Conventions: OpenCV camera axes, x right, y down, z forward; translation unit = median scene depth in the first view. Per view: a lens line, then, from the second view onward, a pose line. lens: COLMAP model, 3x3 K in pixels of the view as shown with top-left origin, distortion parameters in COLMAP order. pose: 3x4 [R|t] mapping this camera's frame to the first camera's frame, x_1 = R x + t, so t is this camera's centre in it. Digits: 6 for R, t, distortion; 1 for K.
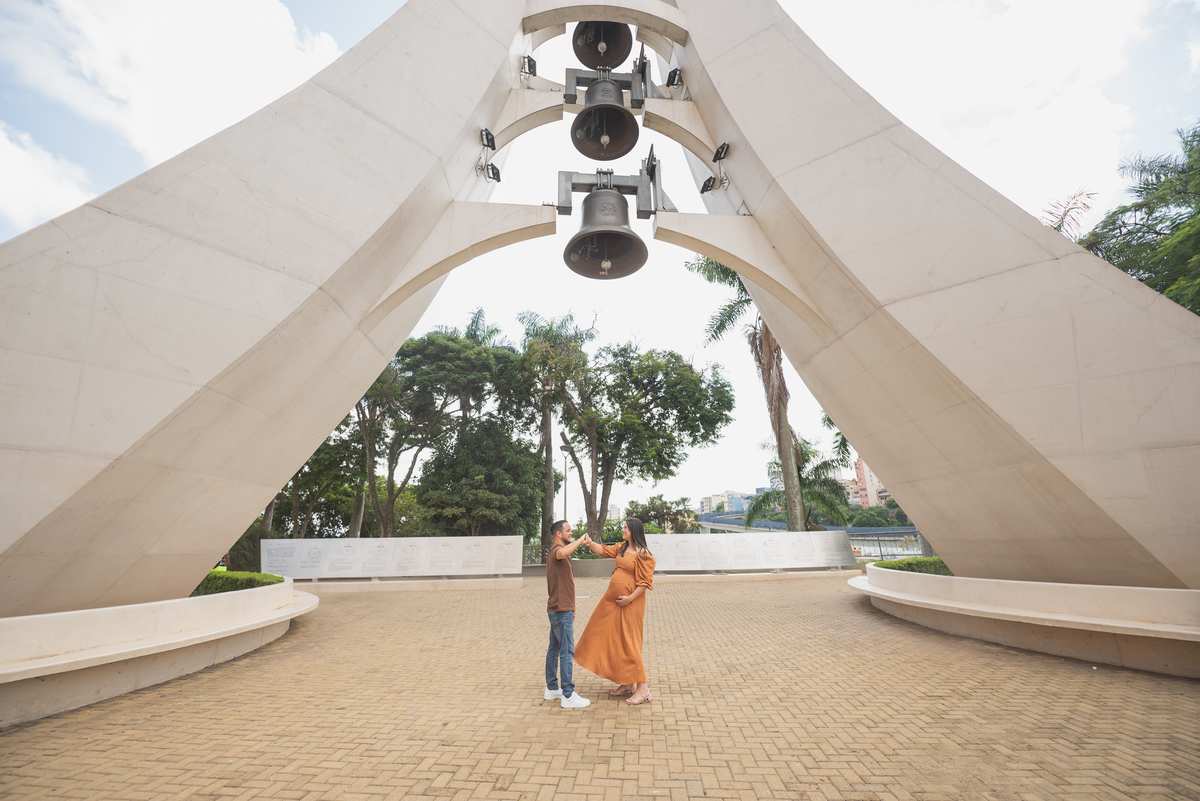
lens RADIAL K [[476.9, 0, 595.9], [0, 476.9, 405.8], [0, 0, 1]] dist [-0.008302, -0.000268]
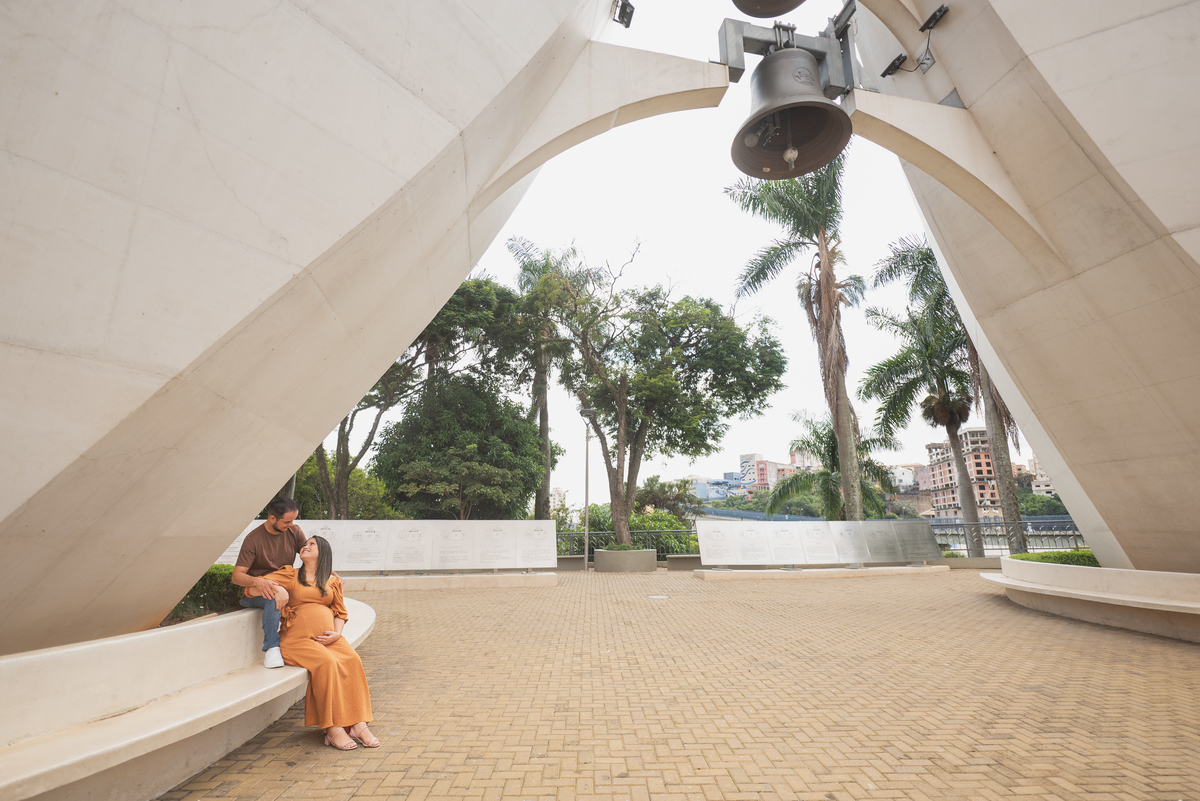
lens RADIAL K [[565.5, 0, 602.2], [0, 565.5, 406.6], [0, 0, 1]] dist [-0.005386, -0.000078]
pose [[0.992333, 0.038035, 0.117595, -0.148540], [-0.045140, 0.997275, 0.058357, 0.021959], [-0.115055, -0.063218, 0.991345, 0.061594]]
